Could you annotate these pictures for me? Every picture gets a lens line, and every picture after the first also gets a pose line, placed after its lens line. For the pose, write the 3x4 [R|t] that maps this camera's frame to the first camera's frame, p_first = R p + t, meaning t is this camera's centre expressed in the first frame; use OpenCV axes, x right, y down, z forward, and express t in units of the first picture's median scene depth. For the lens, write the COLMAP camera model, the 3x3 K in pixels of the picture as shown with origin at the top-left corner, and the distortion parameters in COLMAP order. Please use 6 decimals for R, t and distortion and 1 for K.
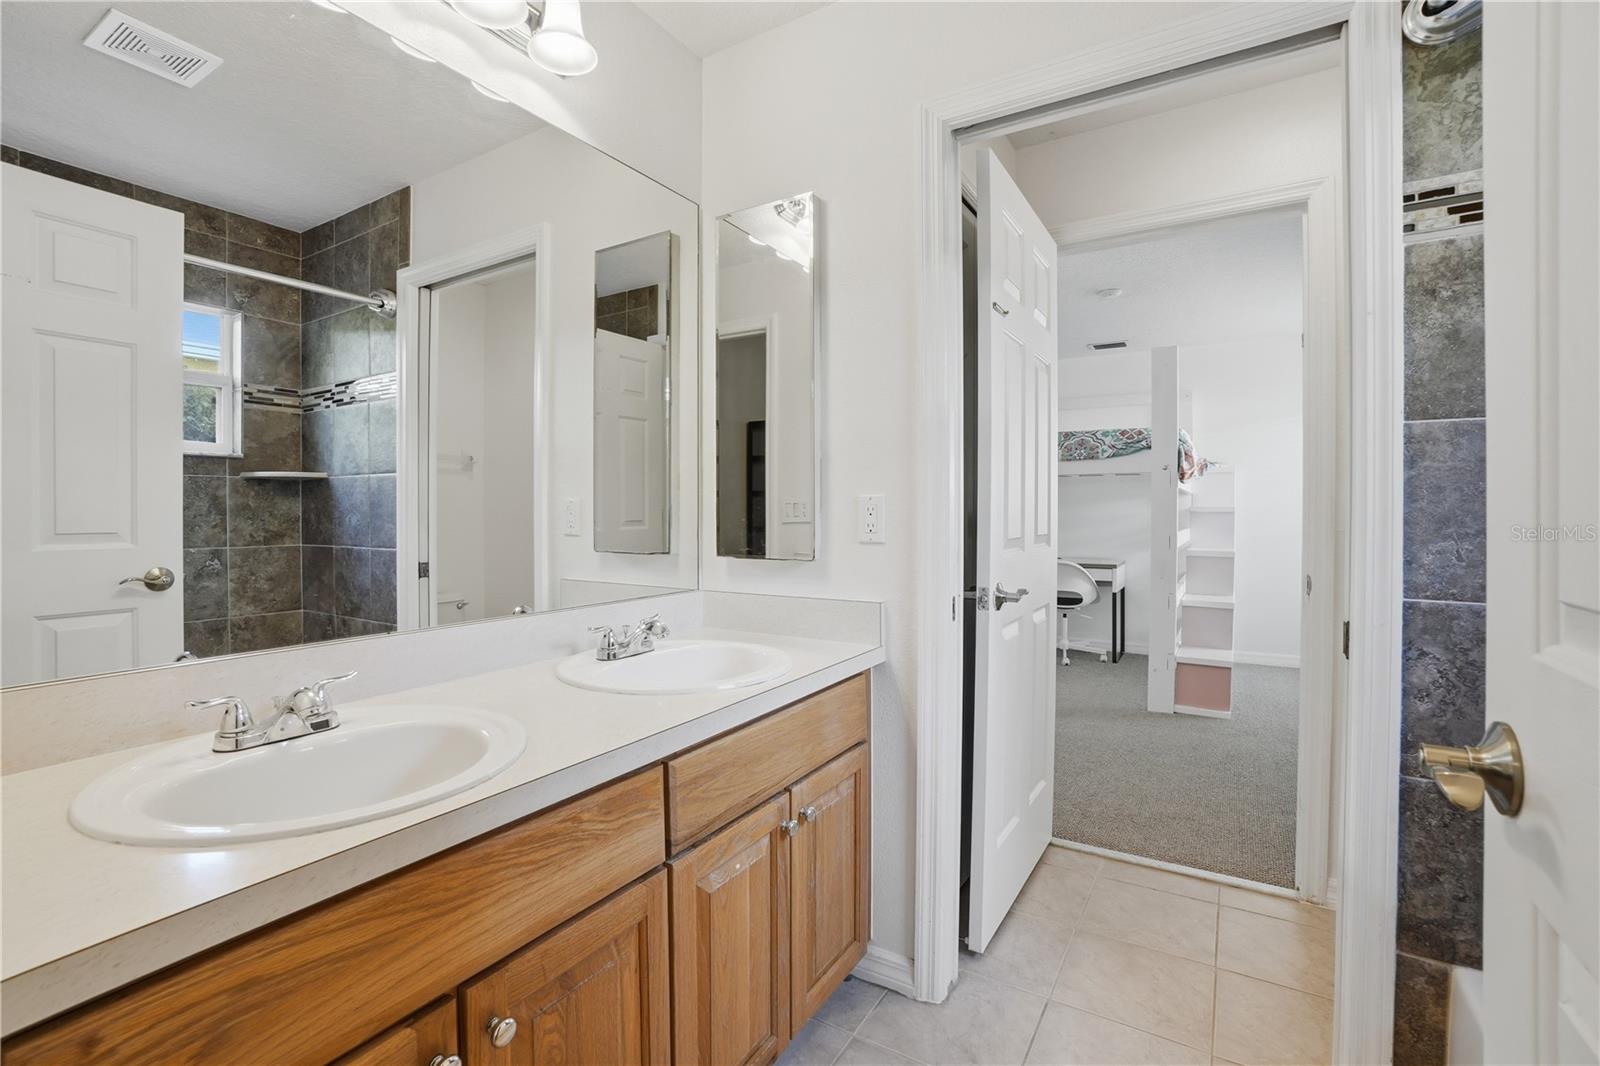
lens RADIAL K [[720.5, 0, 784.6], [0, 720.5, 521.3], [0, 0, 1]] dist [-0.042975, 0.008659]
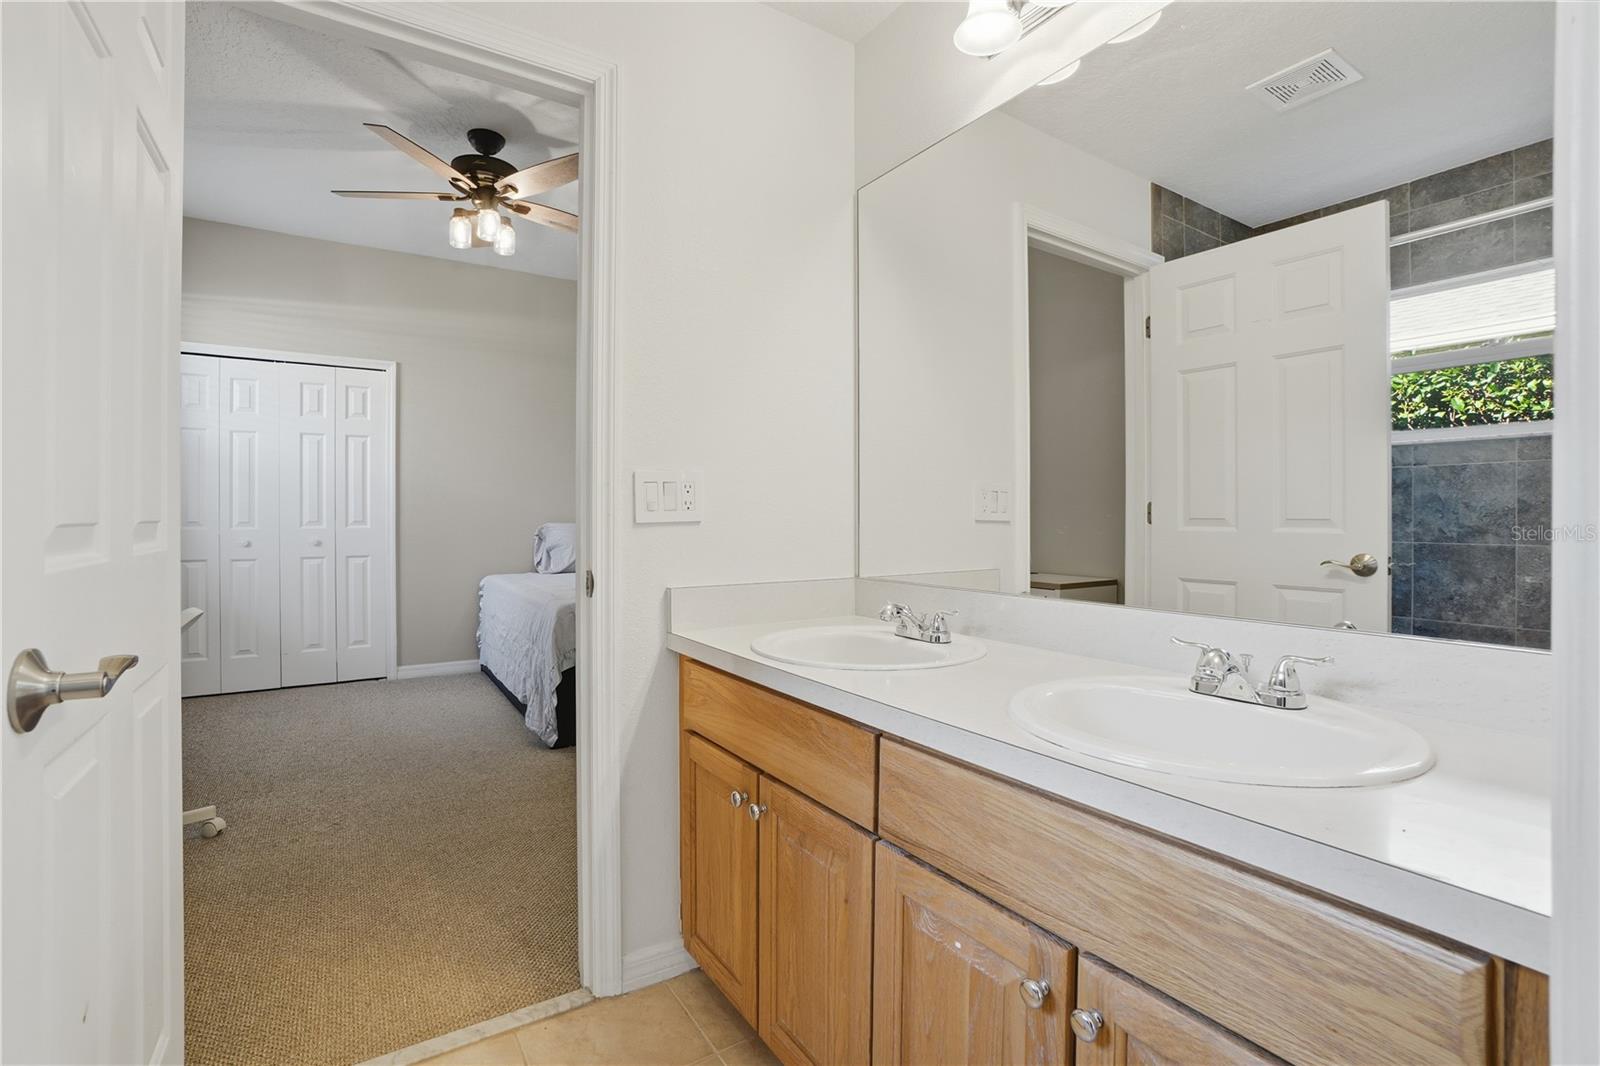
lens RADIAL K [[720.5, 0, 785.9], [0, 720.5, 530.2], [0, 0, 1]] dist [-0.042975, 0.008659]
pose [[-0.413371, 0.017452, -0.910395, 0.679485], [-0.022280, 0.999323, 0.029273, 0.023285], [0.910290, 0.032384, -0.412702, 1.112329]]
